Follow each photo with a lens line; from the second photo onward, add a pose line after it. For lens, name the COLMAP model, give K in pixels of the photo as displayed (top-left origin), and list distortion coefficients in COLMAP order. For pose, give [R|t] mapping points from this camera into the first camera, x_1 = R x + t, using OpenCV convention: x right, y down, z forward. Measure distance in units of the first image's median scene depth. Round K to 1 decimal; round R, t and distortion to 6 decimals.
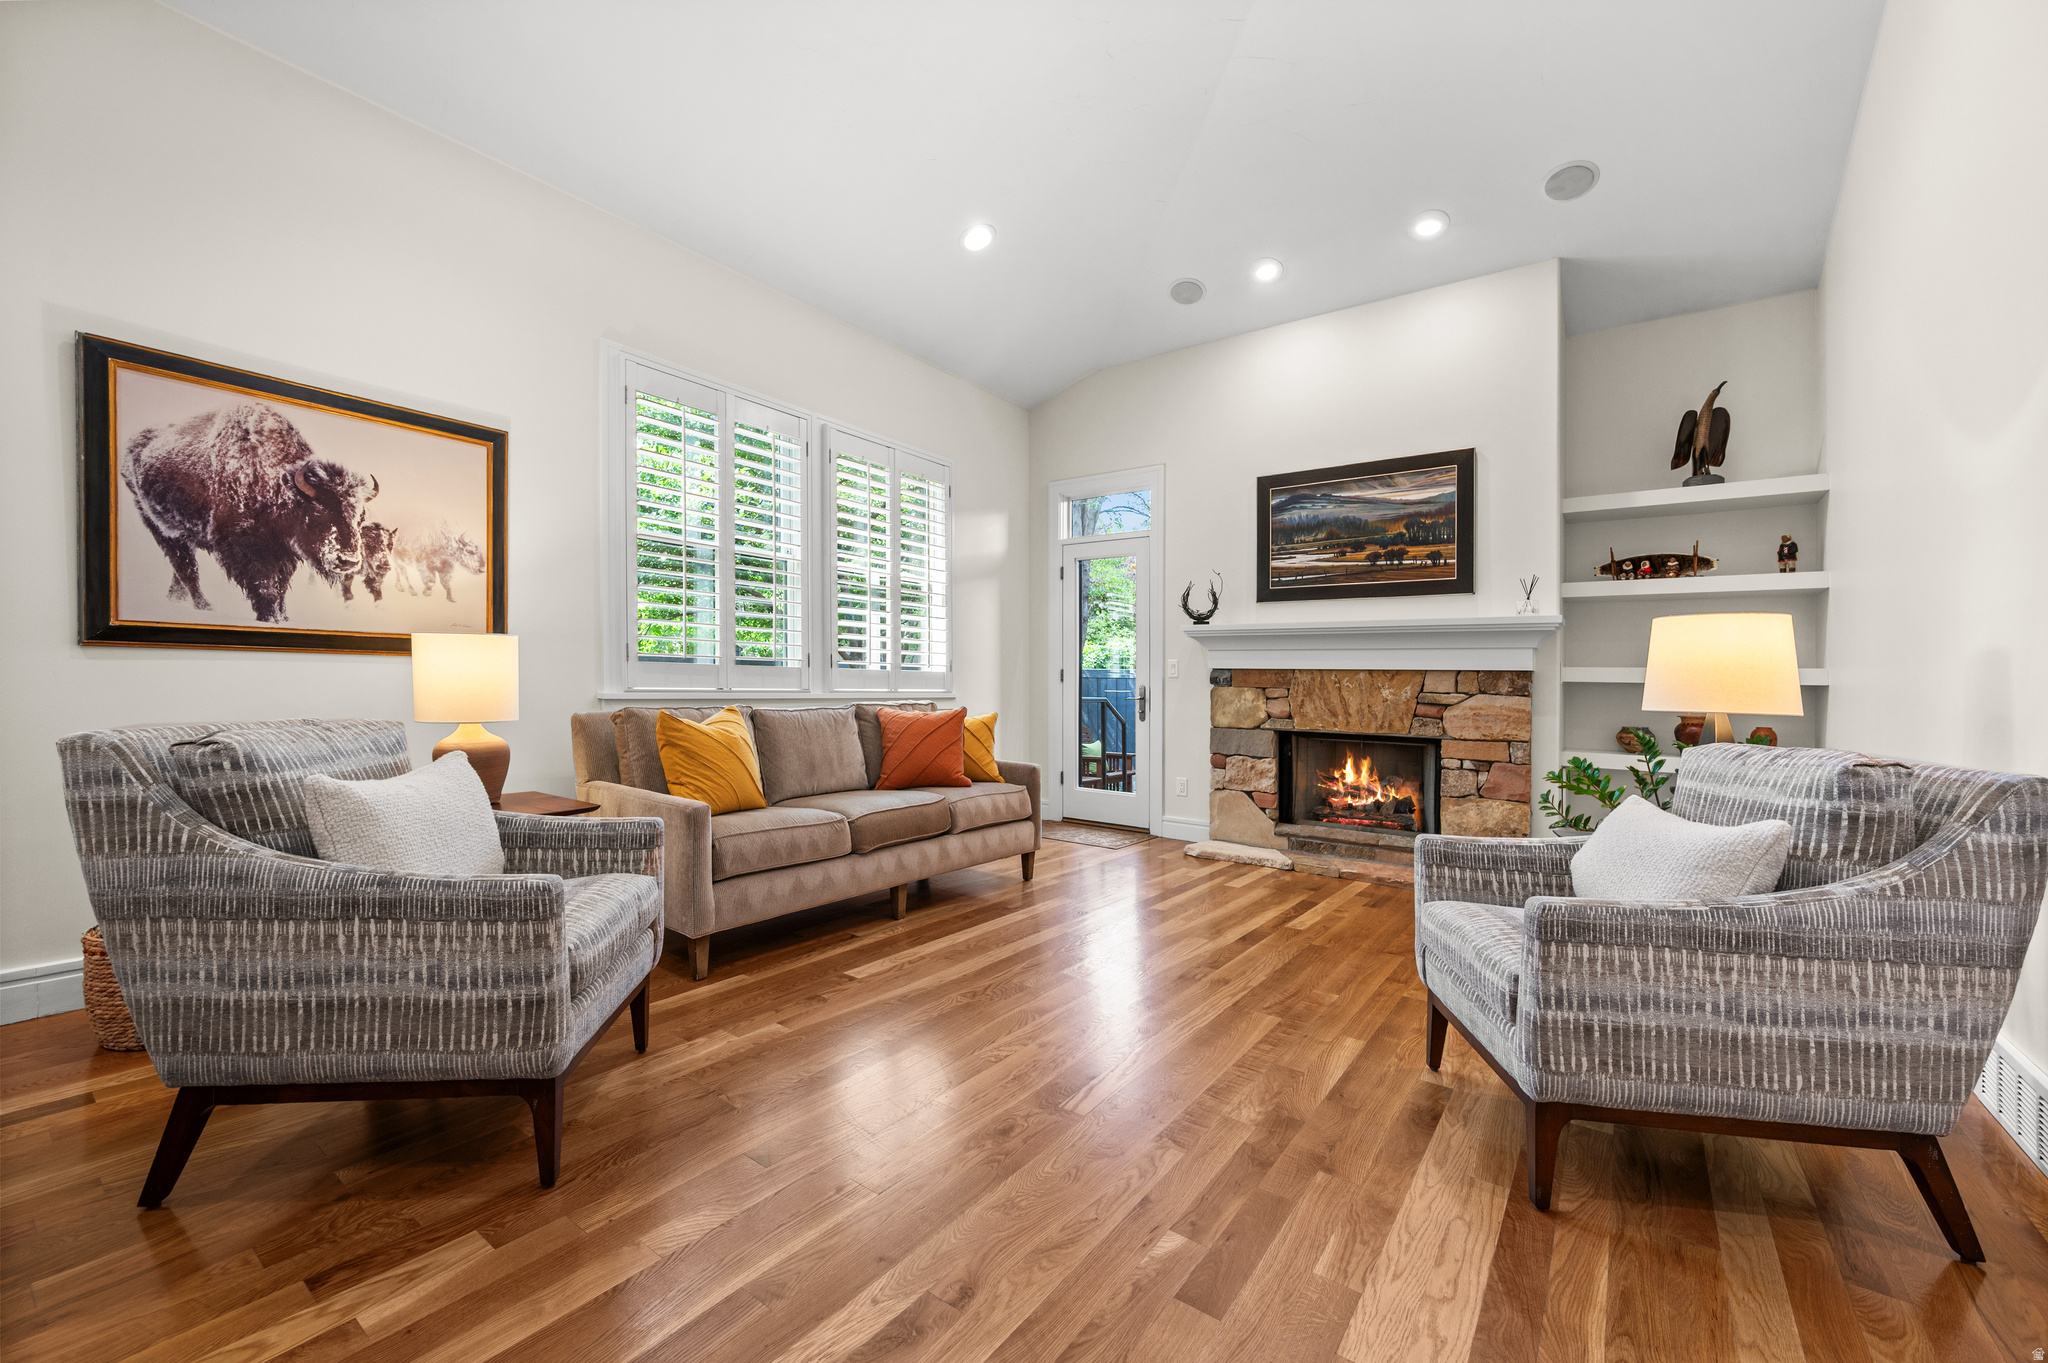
lens RADIAL K [[820.0, 0, 1021.0], [0, 820.0, 683.4], [0, 0, 1]] dist [-0.000932, 0.000430]
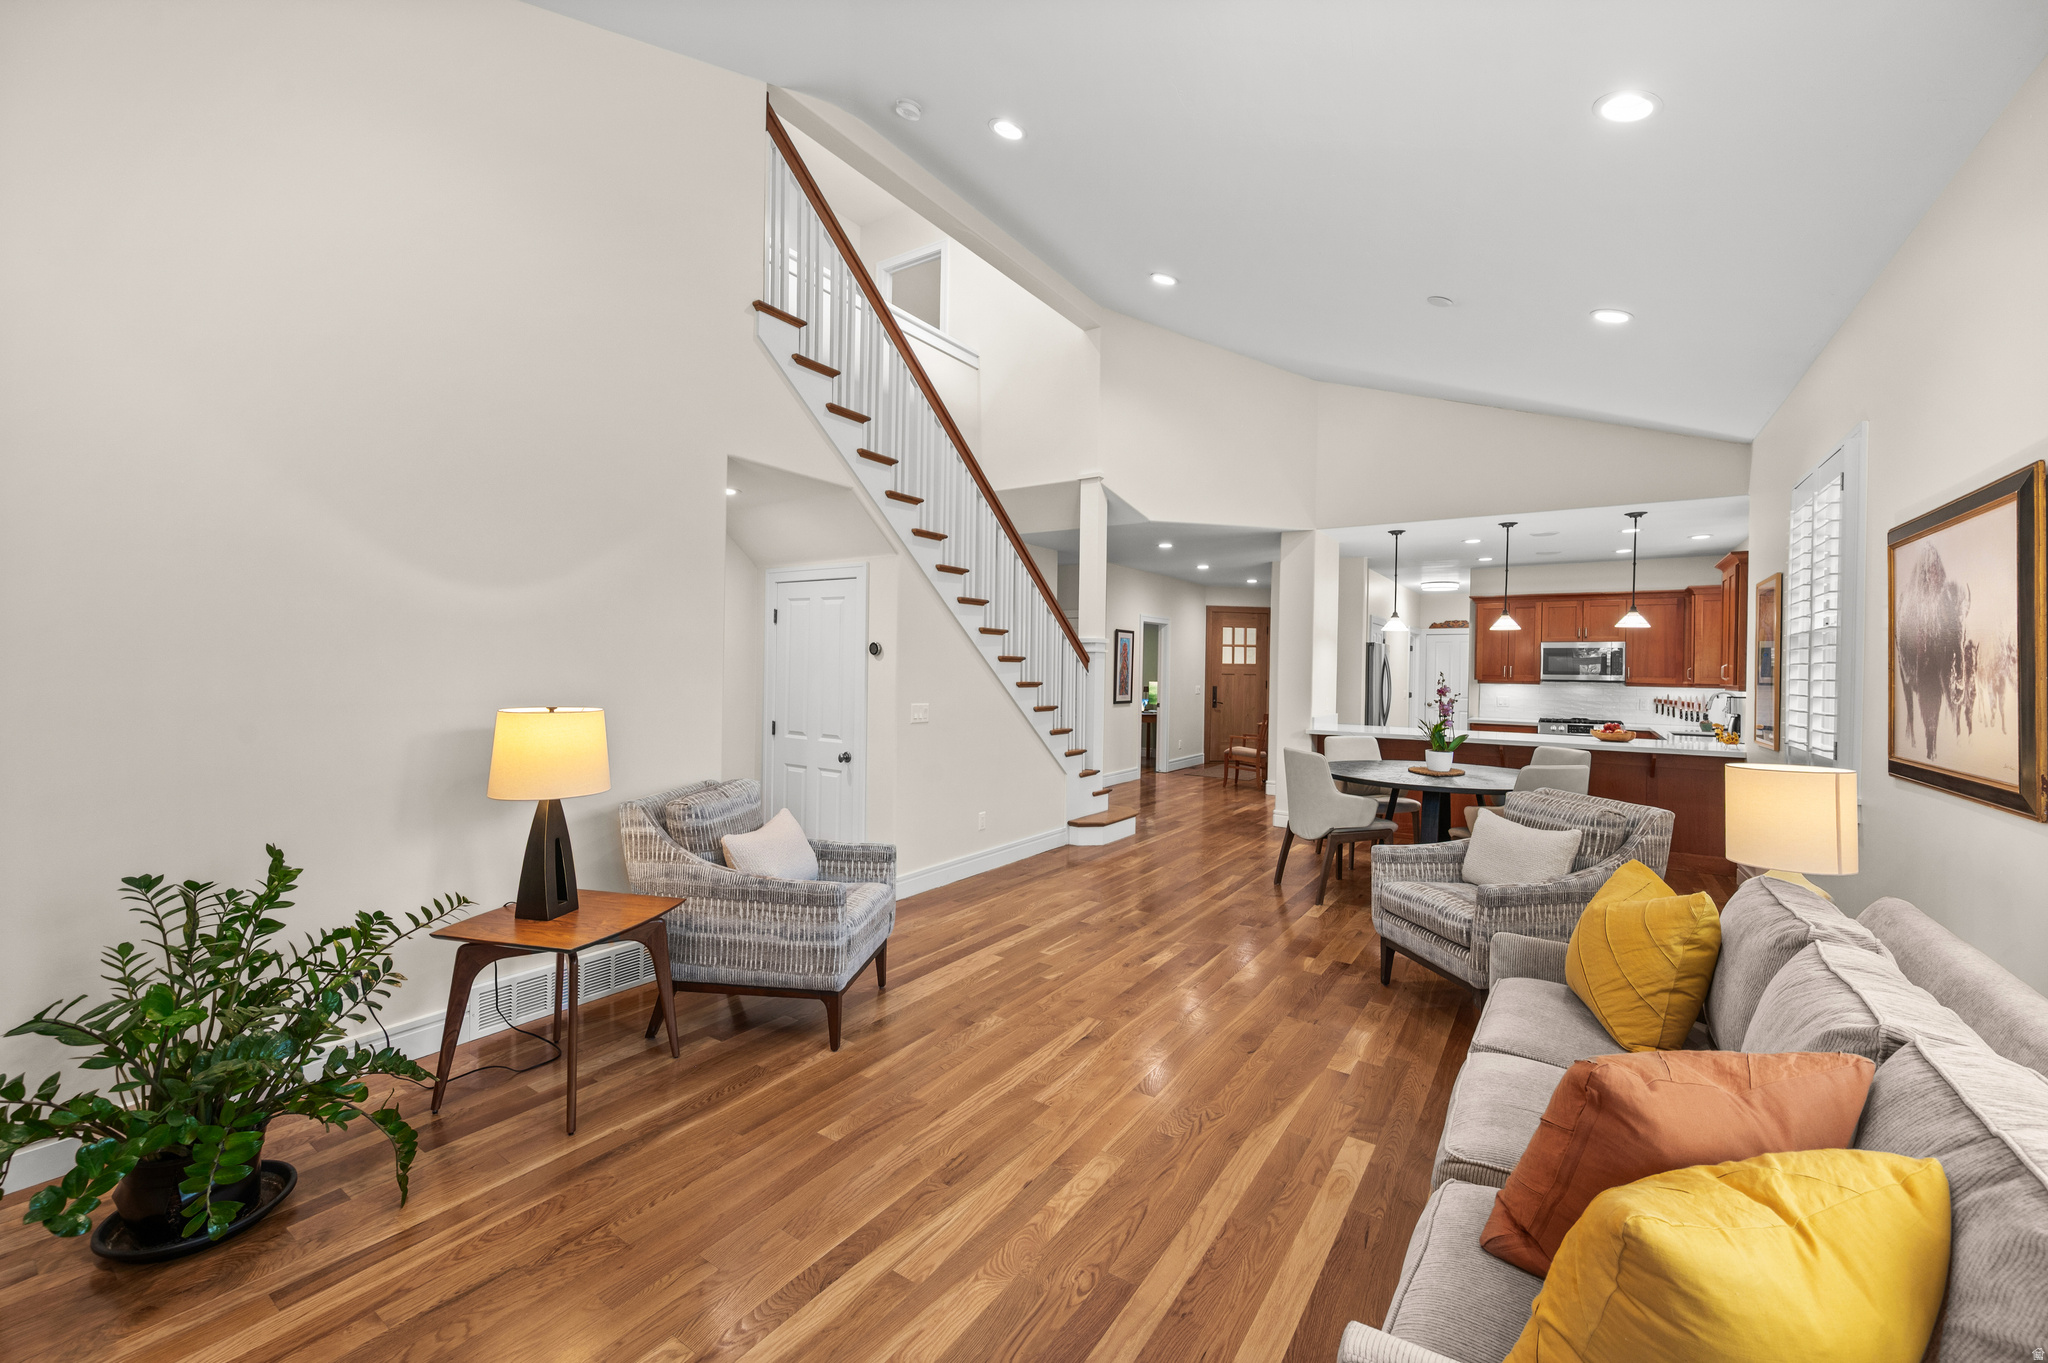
lens RADIAL K [[820.0, 0, 1031.1], [0, 820.0, 680.2], [0, 0, 1]] dist [-0.000932, 0.000430]
pose [[-0.998256, -0.037901, -0.045265, 0.149711], [-0.038514, 0.999177, 0.012749, -0.097681], [0.044744, 0.014470, -0.998894, 1.348140]]
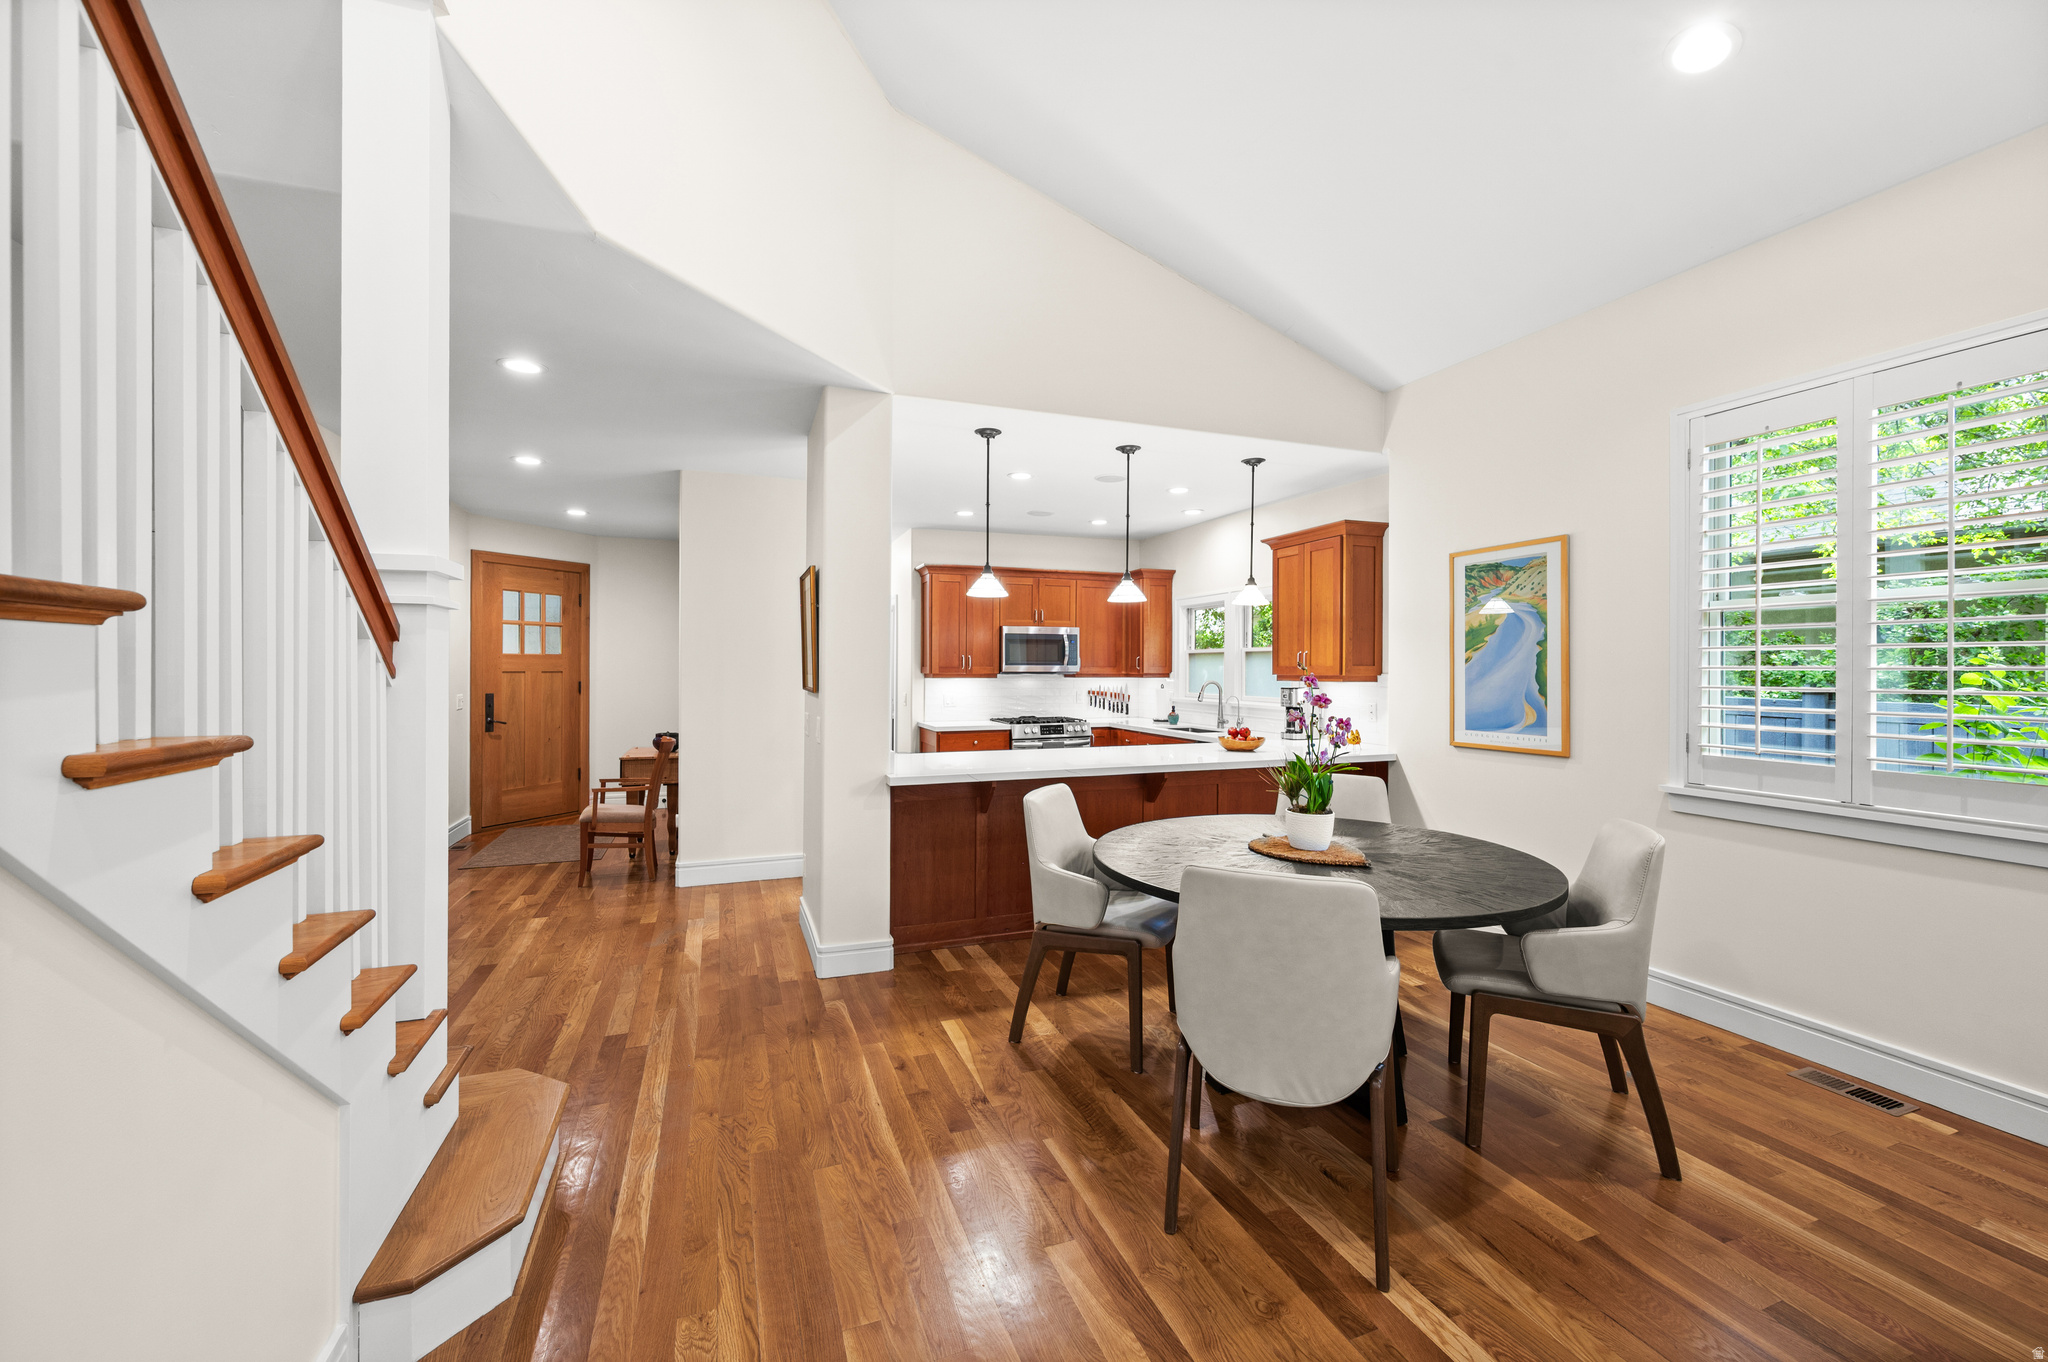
lens RADIAL K [[820.0, 0, 1012.9], [0, 820.0, 667.0], [0, 0, 1]] dist [-0.000932, 0.000430]
pose [[-0.555200, -0.024804, -0.831347, 0.153987], [-0.013498, 0.999692, -0.020812, -0.097931], [0.831607, -0.000333, -0.555364, 0.168522]]
